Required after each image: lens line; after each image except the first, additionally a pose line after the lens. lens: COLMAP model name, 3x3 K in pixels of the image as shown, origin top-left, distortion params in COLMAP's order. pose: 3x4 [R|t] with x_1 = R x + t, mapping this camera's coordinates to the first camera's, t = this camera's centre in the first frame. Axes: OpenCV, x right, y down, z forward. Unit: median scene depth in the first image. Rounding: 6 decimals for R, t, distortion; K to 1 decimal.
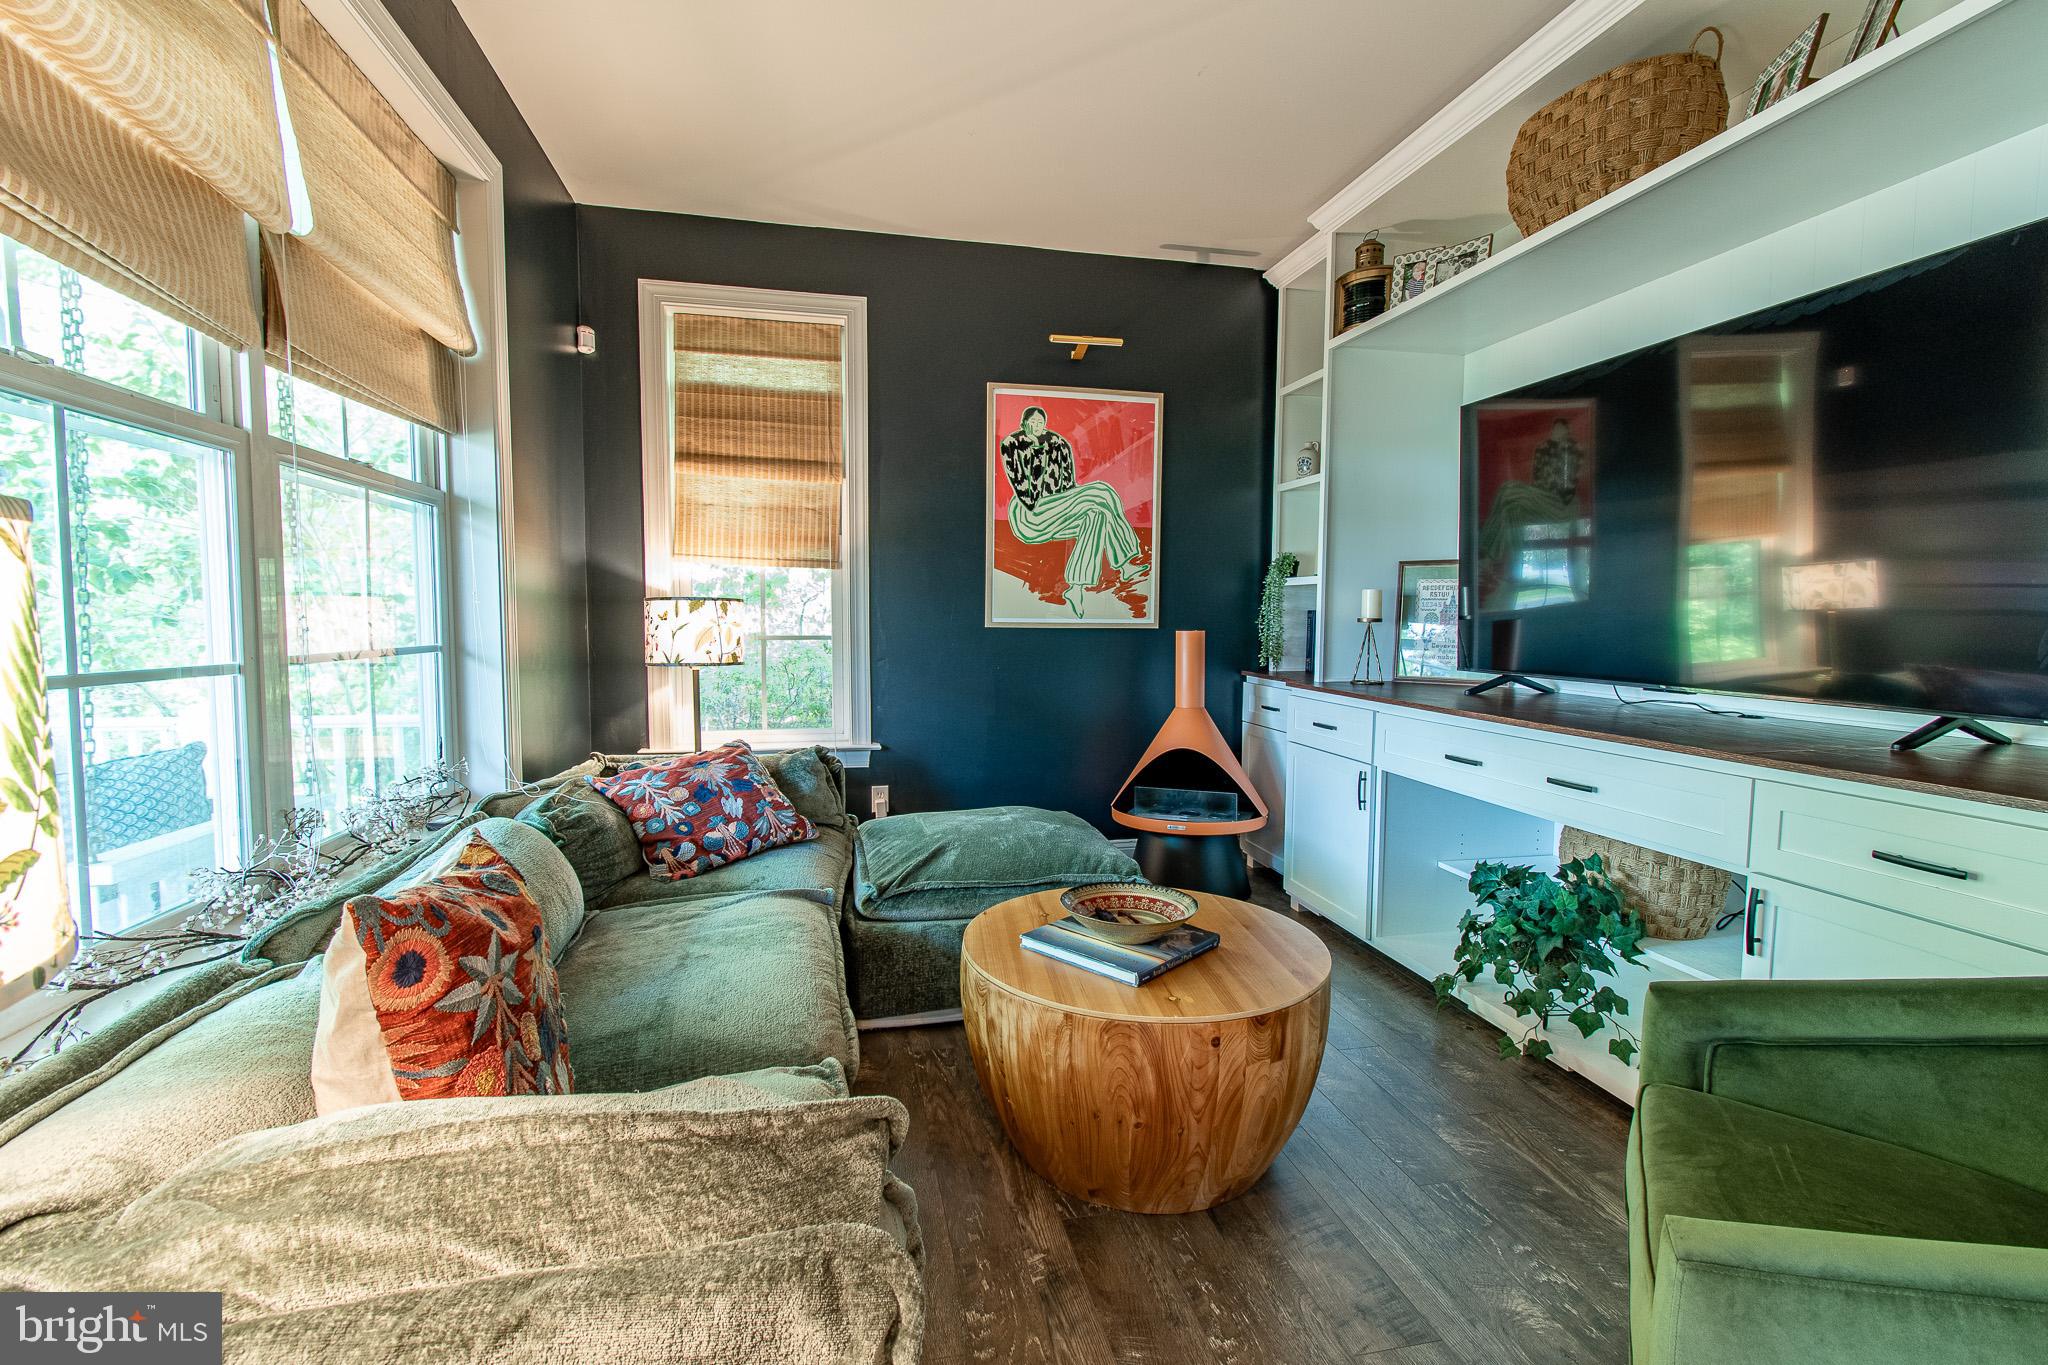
lens RADIAL K [[907.4, 0, 1023.6], [0, 907.4, 678.3], [0, 0, 1]] dist [0.005180, -0.001311]
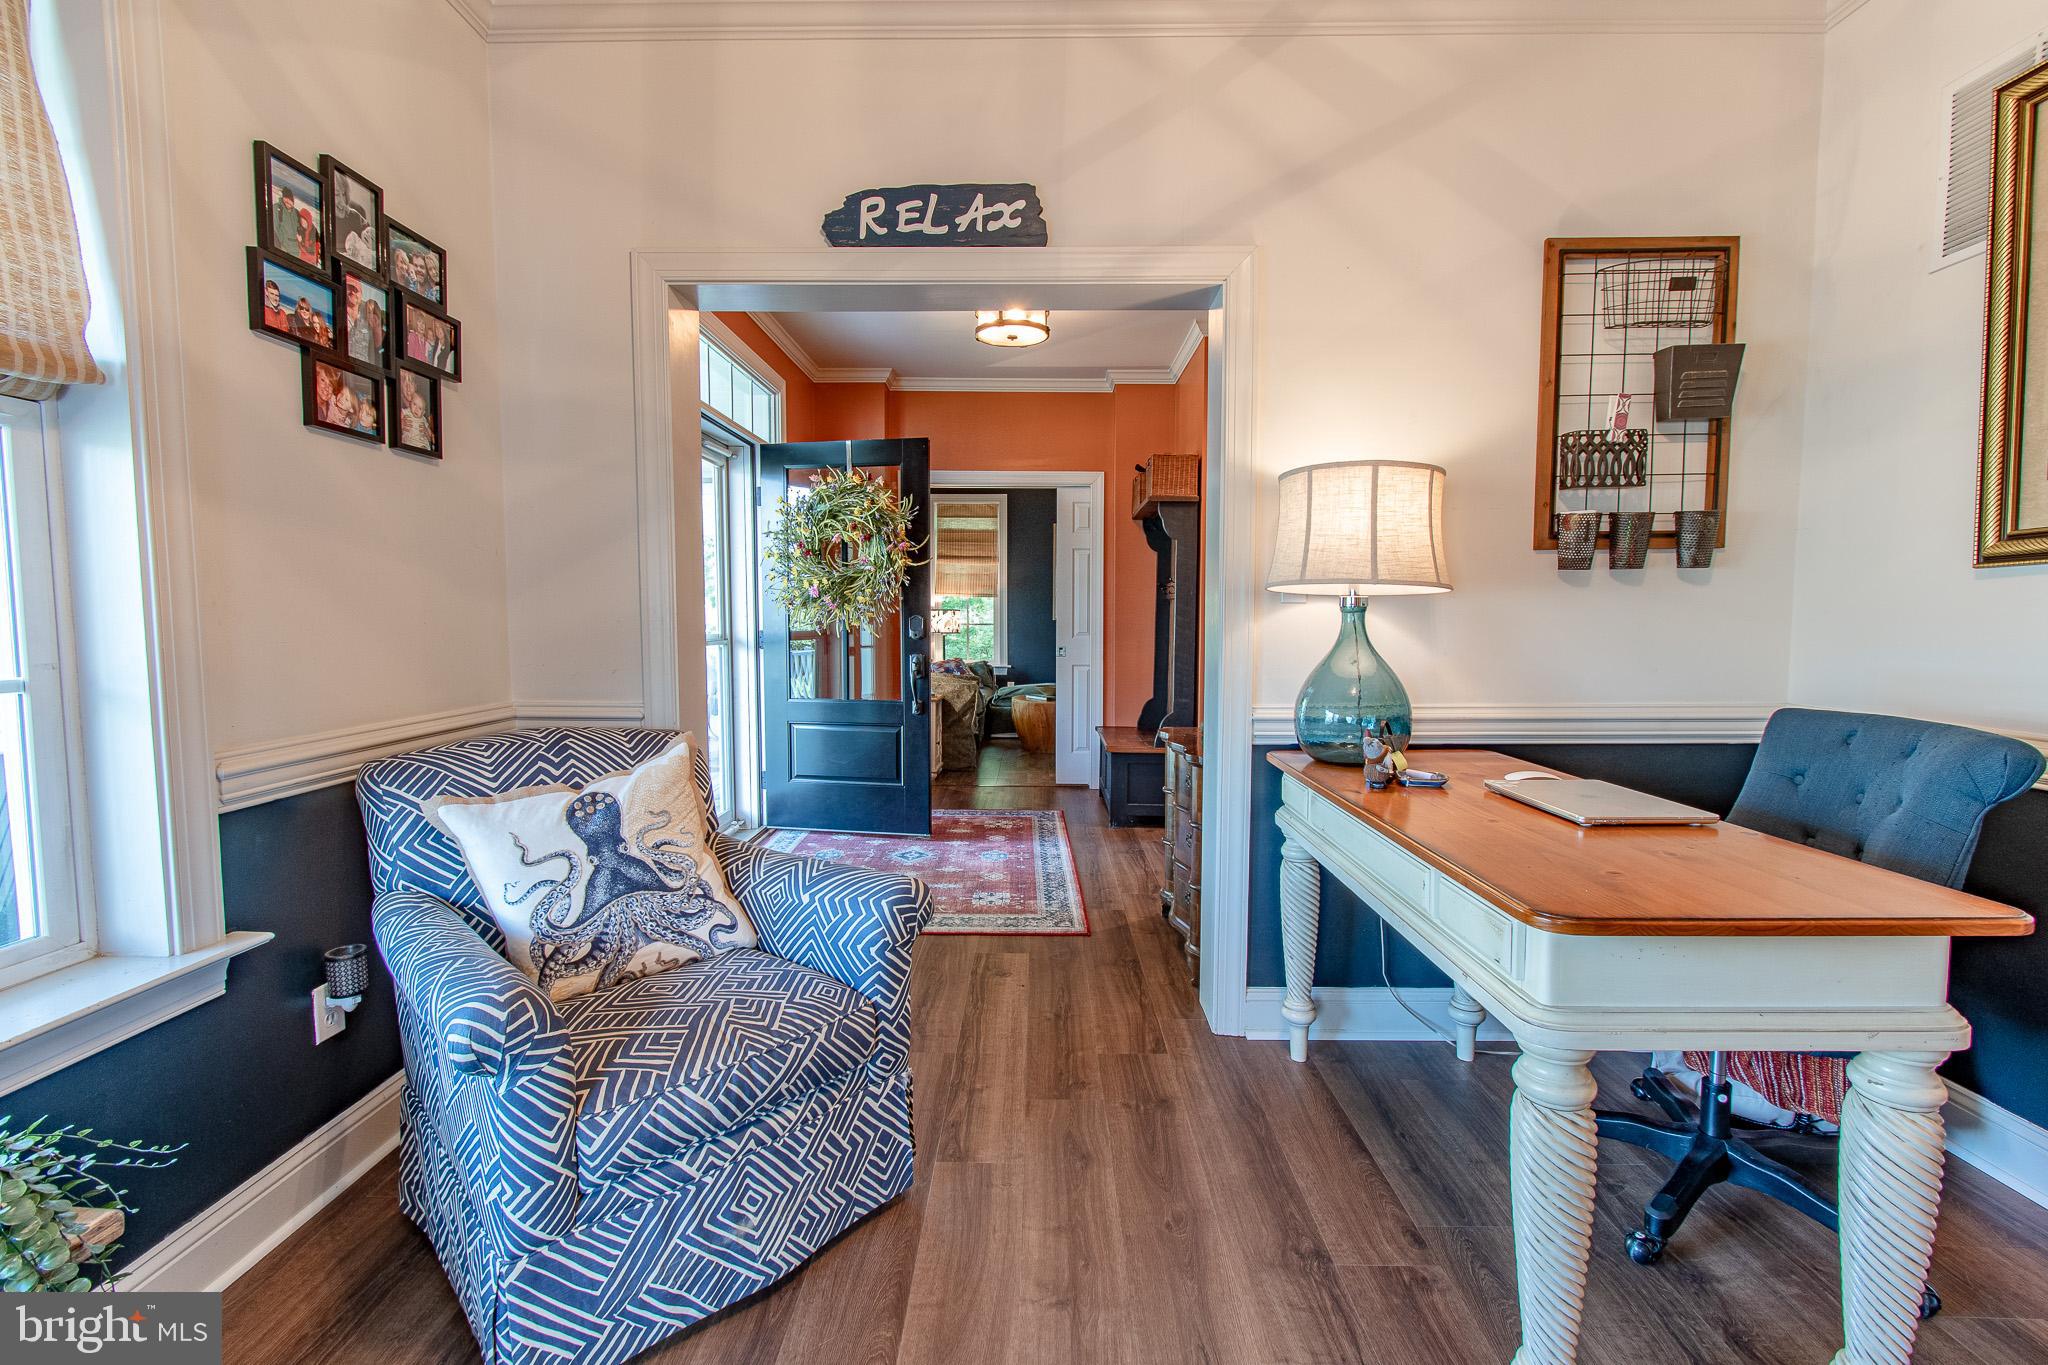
lens RADIAL K [[907.4, 0, 1018.7], [0, 907.4, 672.8], [0, 0, 1]] dist [0.005180, -0.001311]
pose [[0.973067, 0.011071, -0.230258, 0.645224], [-0.011938, 0.999926, -0.002372, 0.140266], [0.230215, 0.005057, 0.973127, -2.117150]]
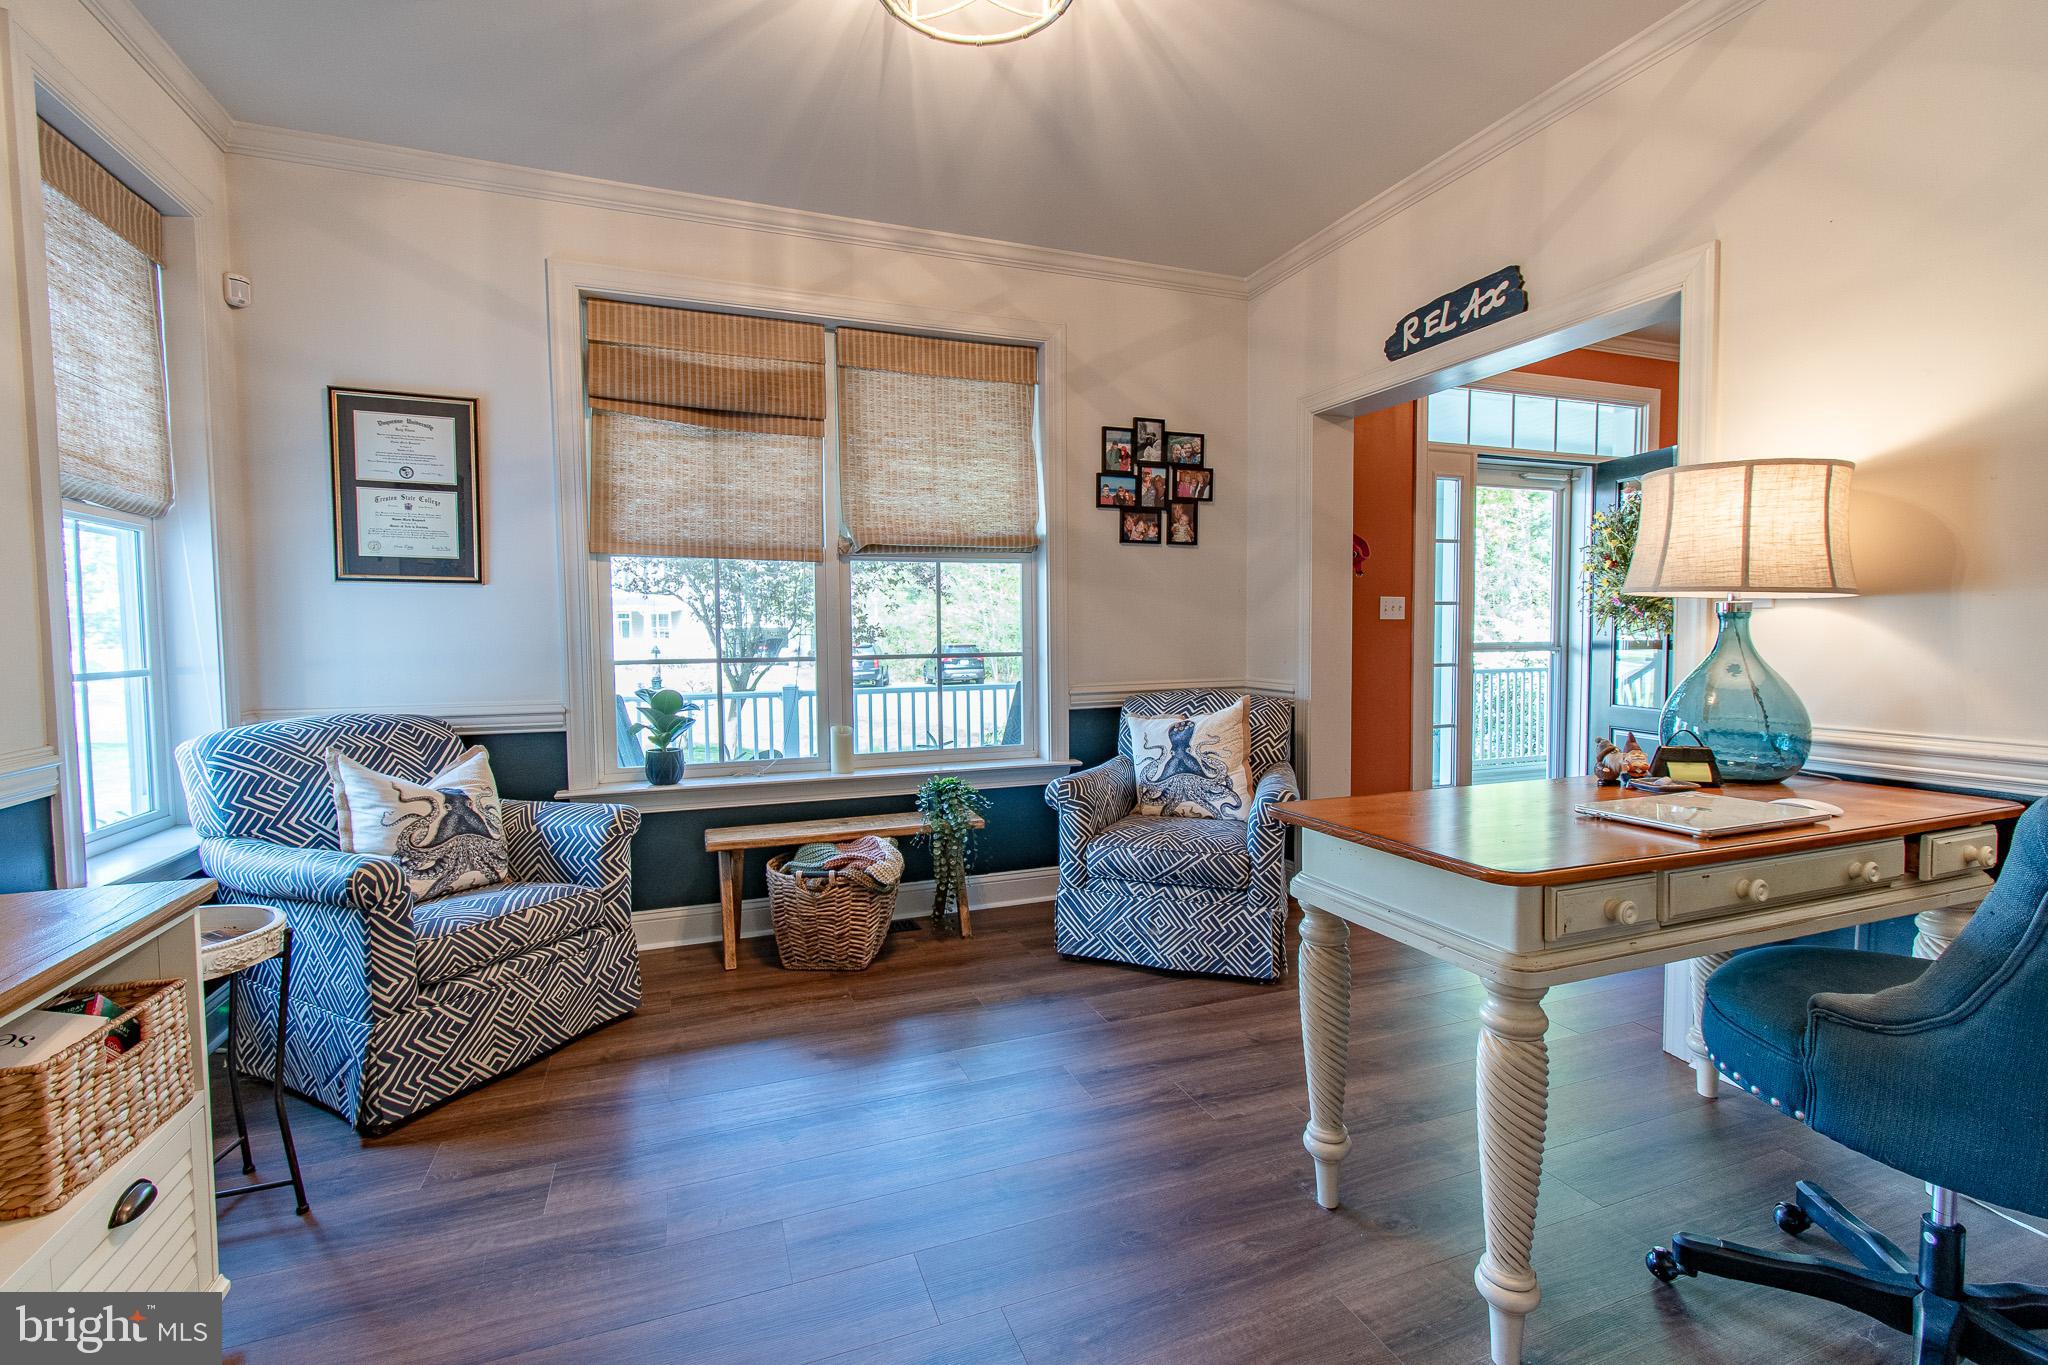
lens RADIAL K [[907.4, 0, 1019.3], [0, 907.4, 672.2], [0, 0, 1]] dist [0.005180, -0.001311]
pose [[0.141366, 0.040701, -0.989120, 1.431603], [-0.058118, 0.997772, 0.032751, 0.134667], [0.988250, 0.052856, 0.143417, -1.952145]]
